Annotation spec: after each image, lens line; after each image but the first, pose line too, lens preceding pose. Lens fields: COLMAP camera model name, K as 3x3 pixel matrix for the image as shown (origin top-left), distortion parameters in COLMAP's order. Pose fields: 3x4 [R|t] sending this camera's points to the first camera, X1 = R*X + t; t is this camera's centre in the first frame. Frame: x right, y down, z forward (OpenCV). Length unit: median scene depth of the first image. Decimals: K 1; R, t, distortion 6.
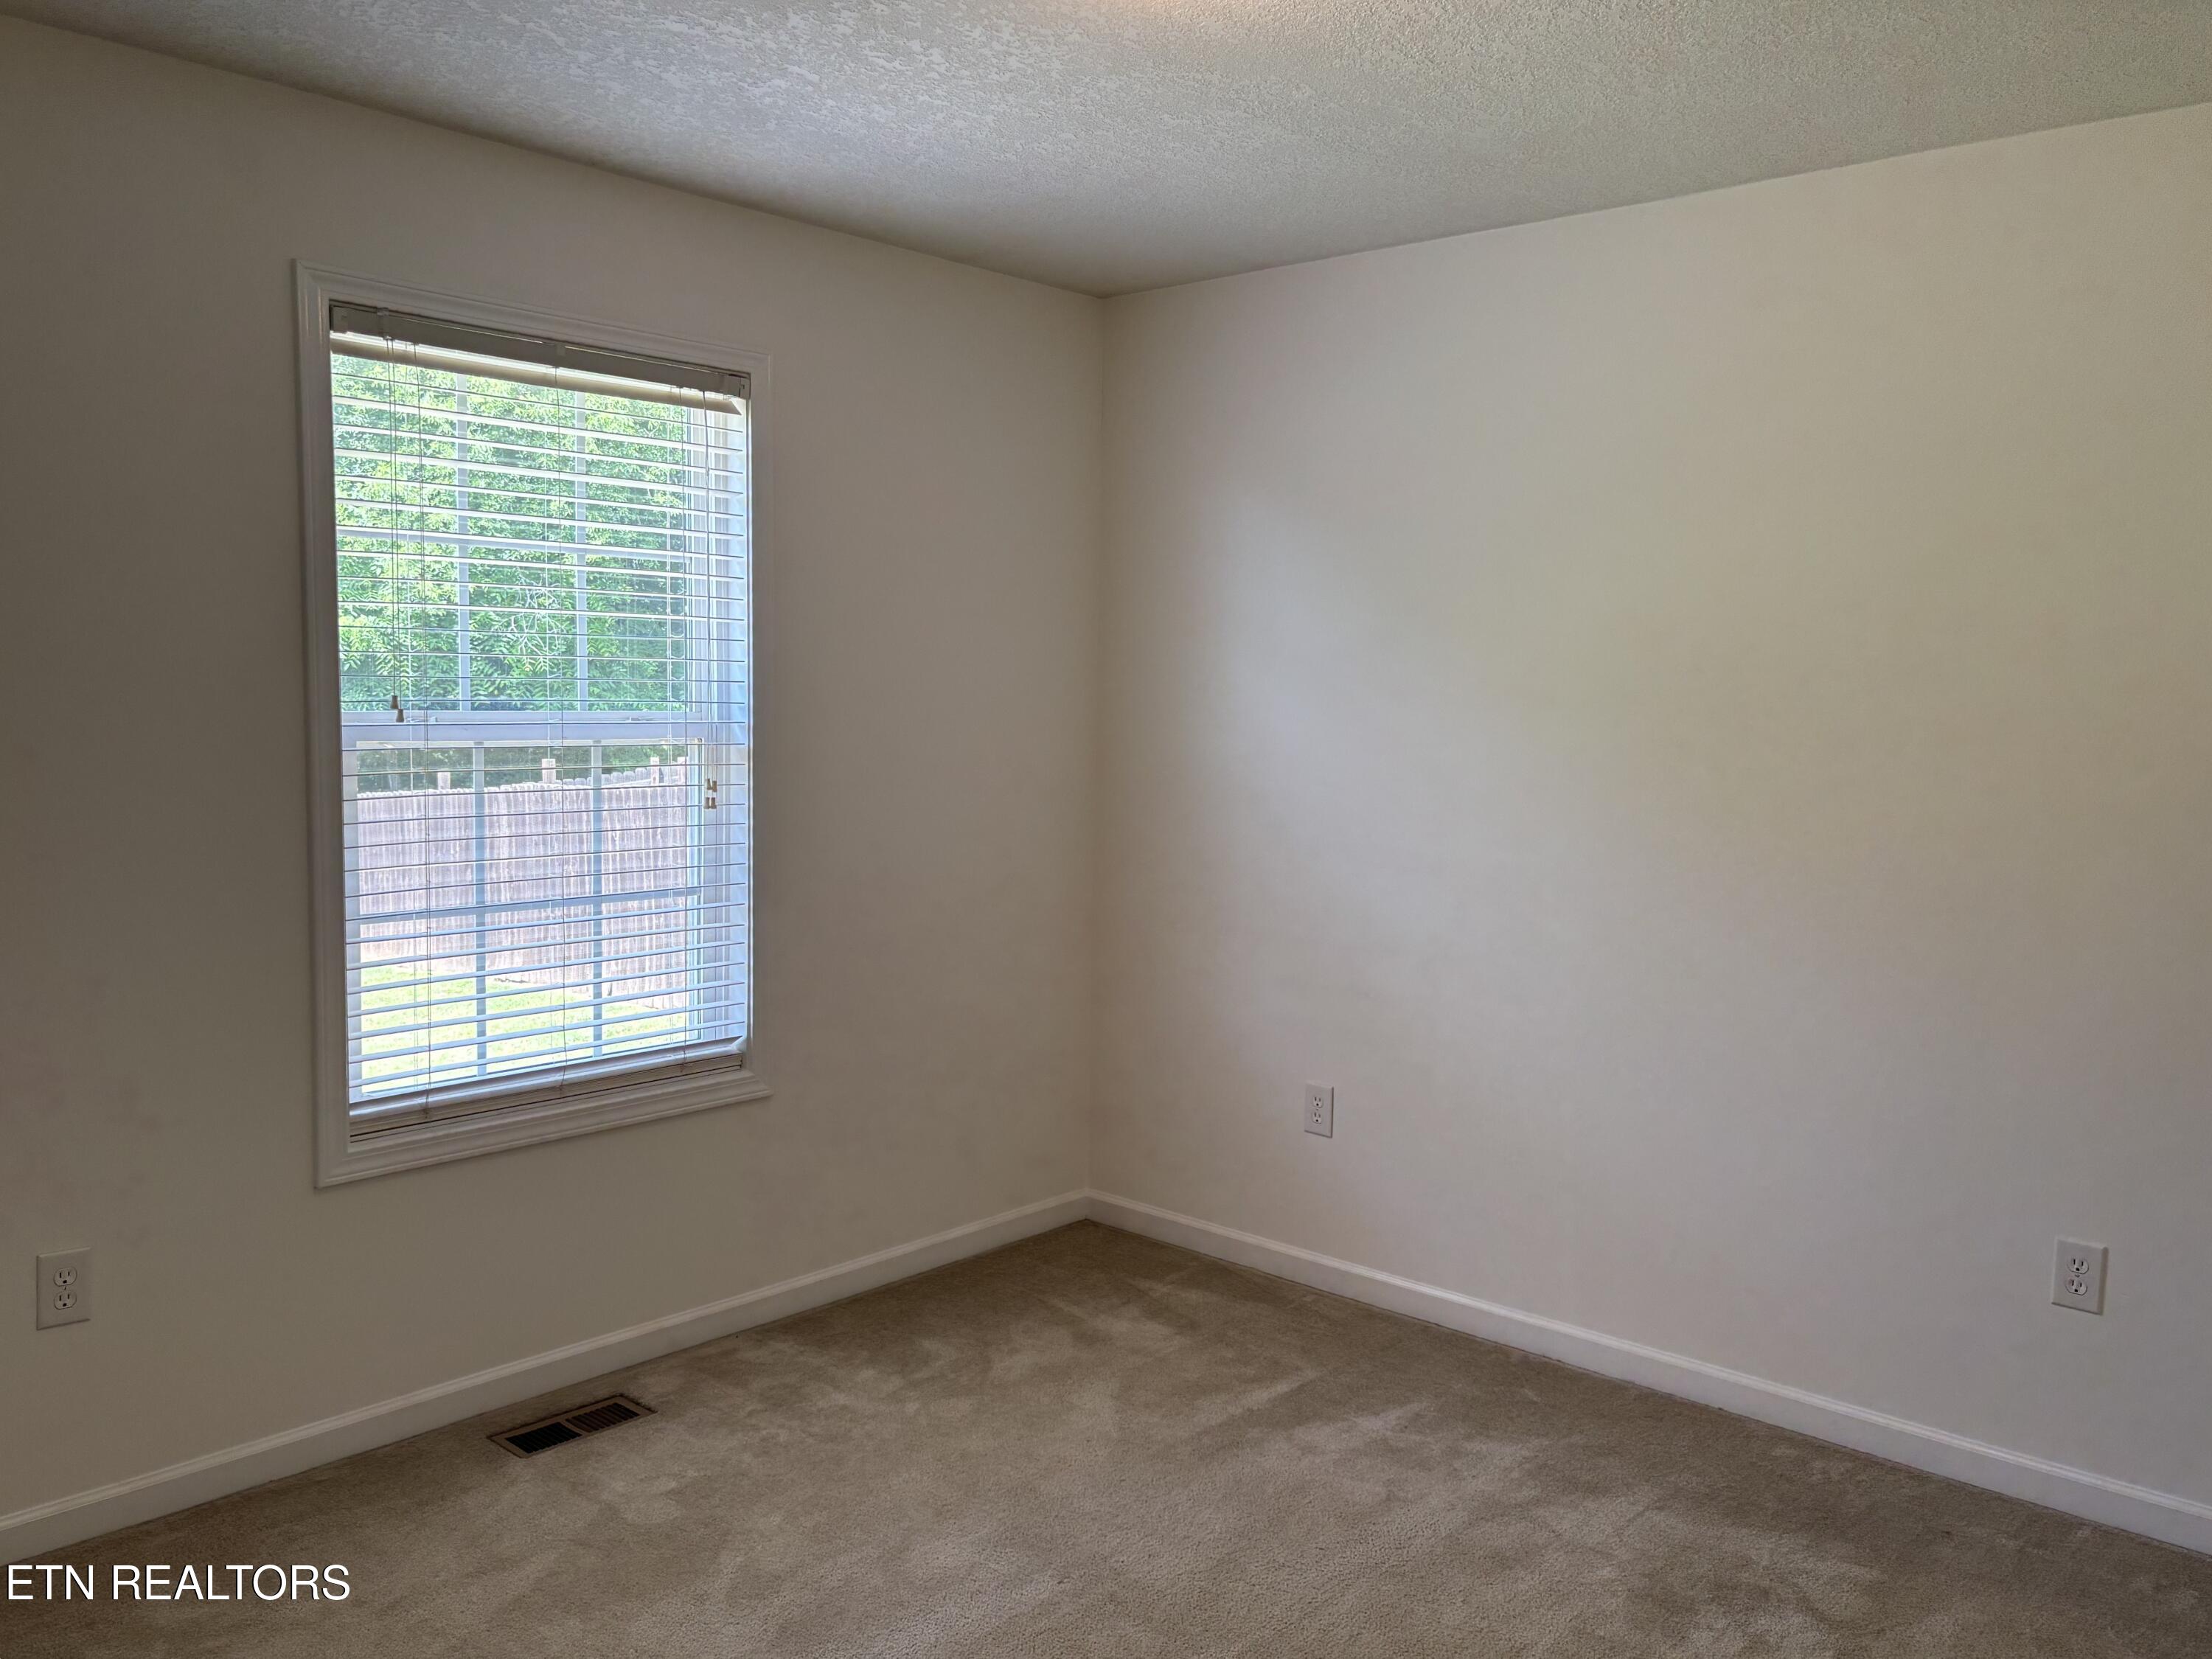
lens RADIAL K [[1670.4, 0, 1099.3], [0, 1670.4, 826.5], [0, 0, 1]] dist [0.030458, -0.033298]
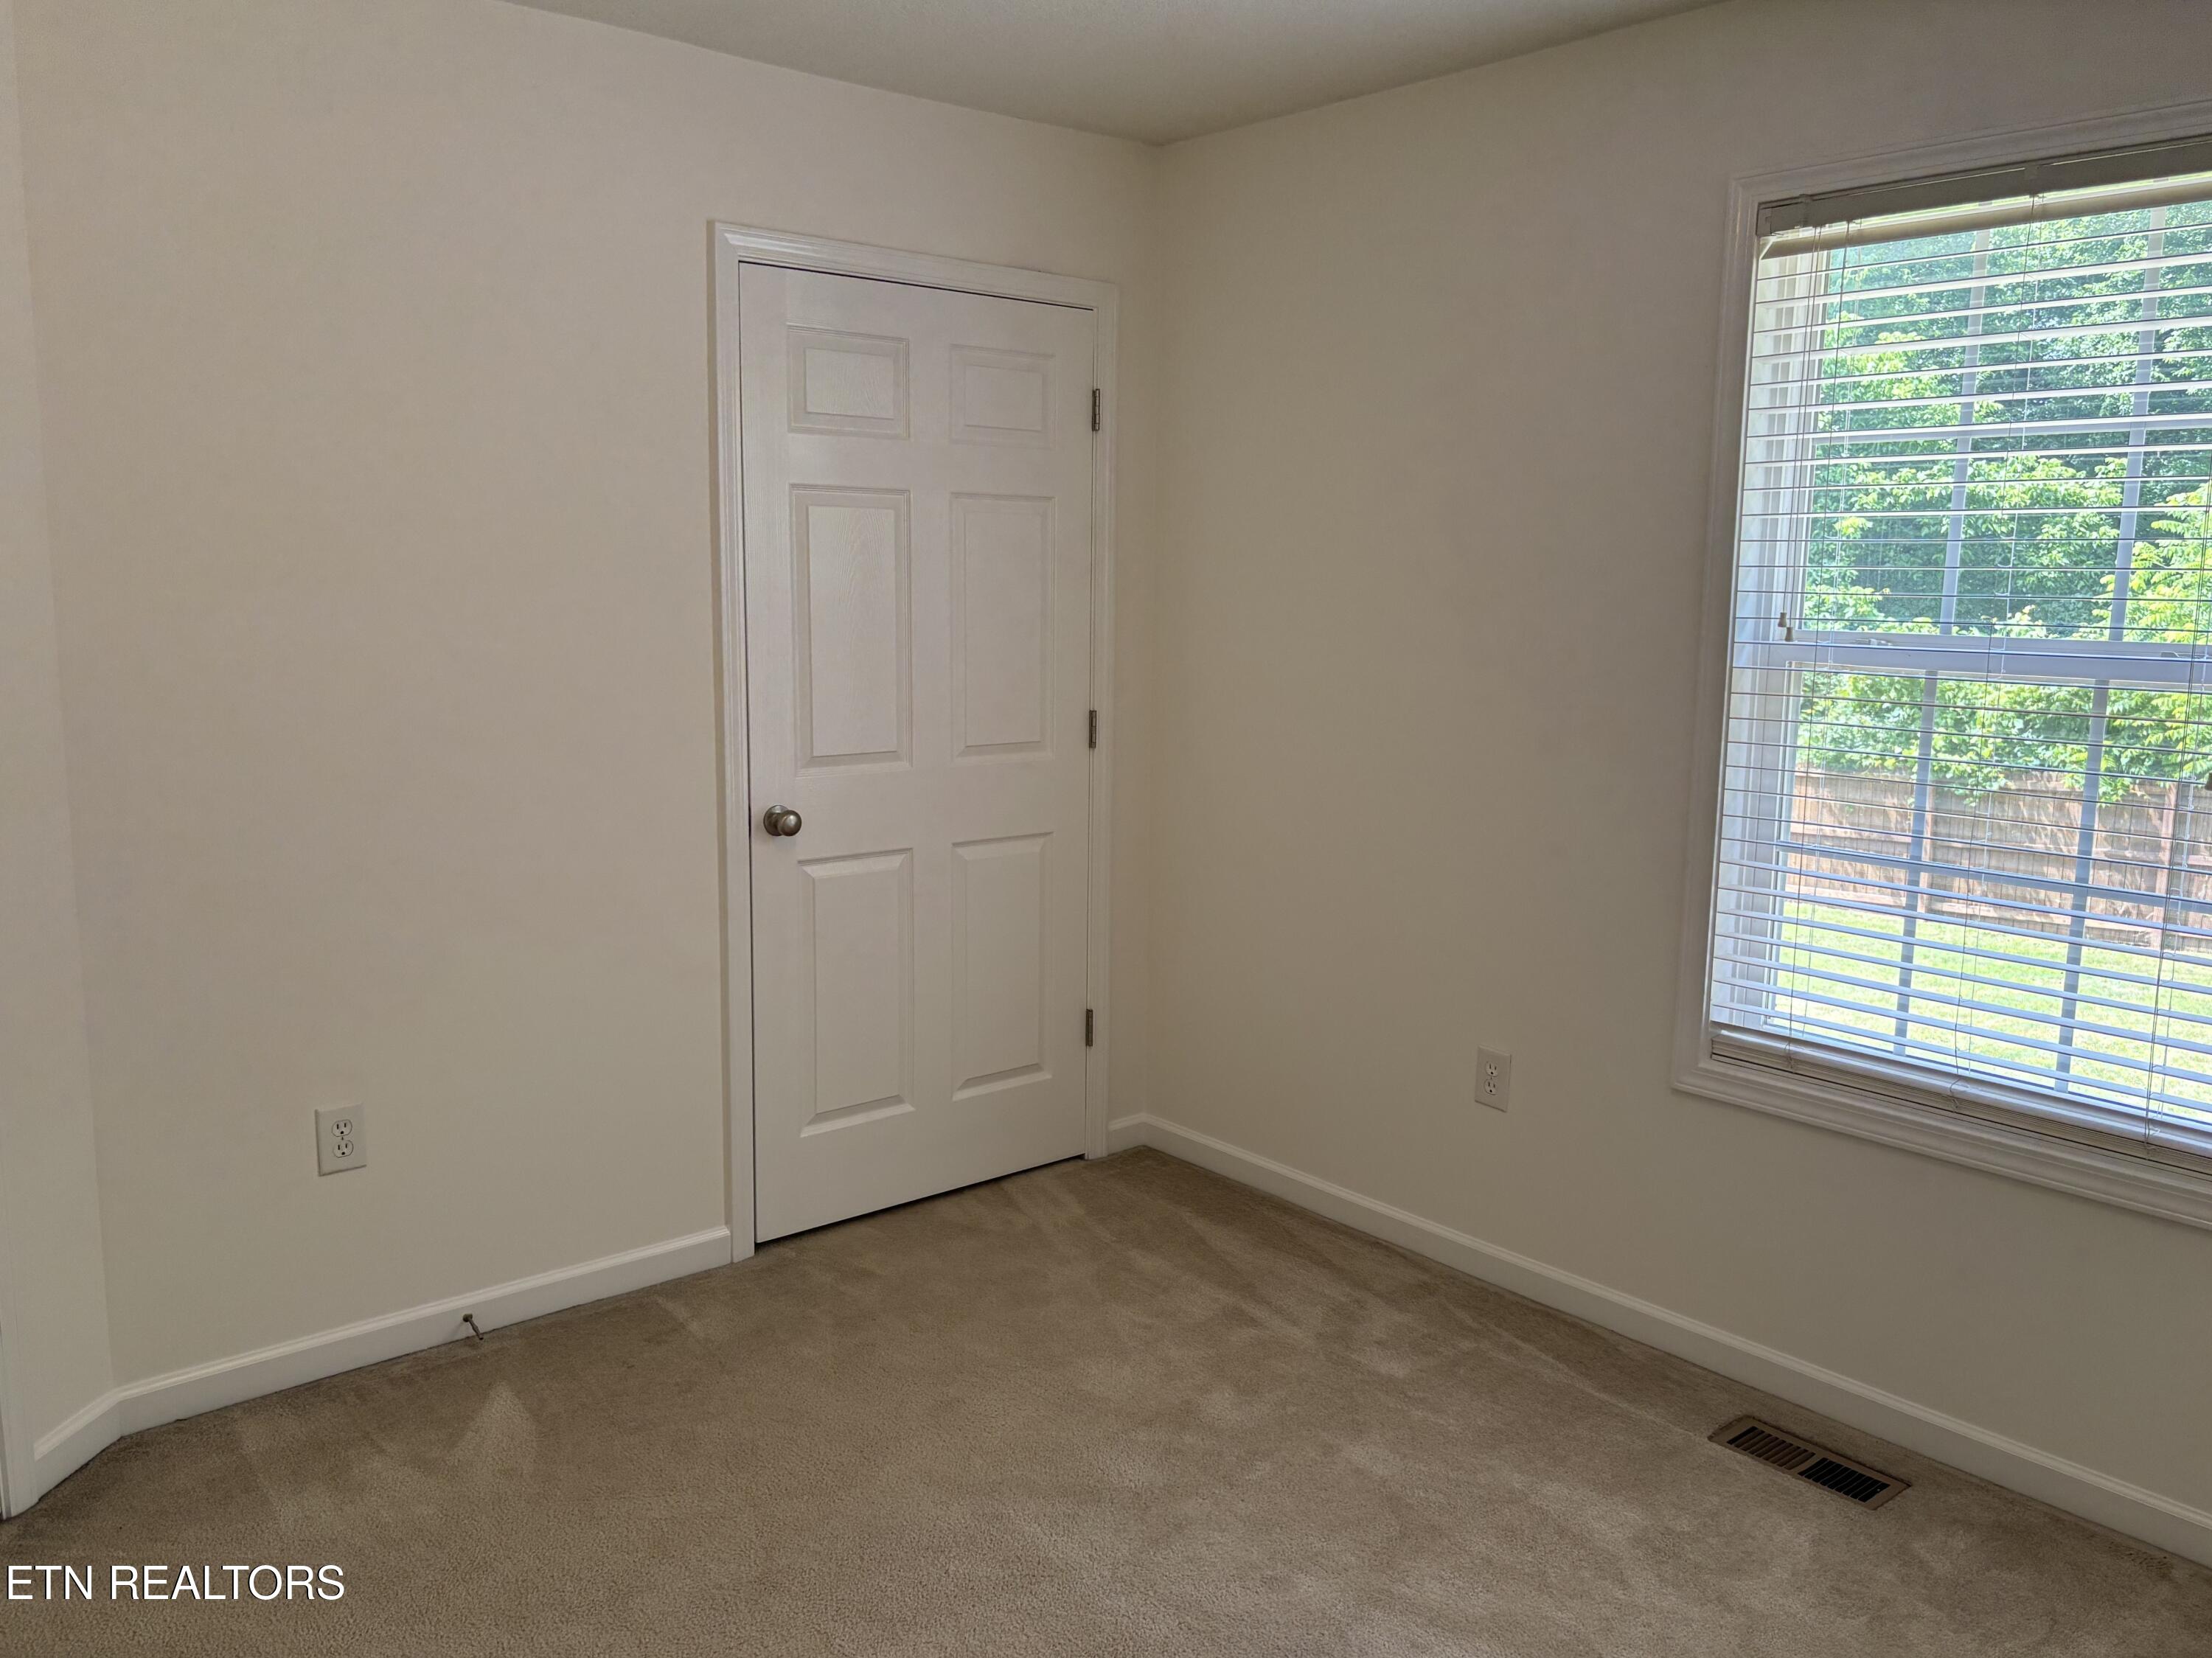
lens RADIAL K [[1743.2, 0, 1106.0], [0, 1743.2, 829.0], [0, 0, 1]] dist [0.107106, -0.001407]
pose [[-0.080278, 0.121683, -0.989317, 0.593019], [-0.119334, 0.984209, 0.130738, -0.041001], [0.989603, 0.128555, -0.064489, 0.669655]]
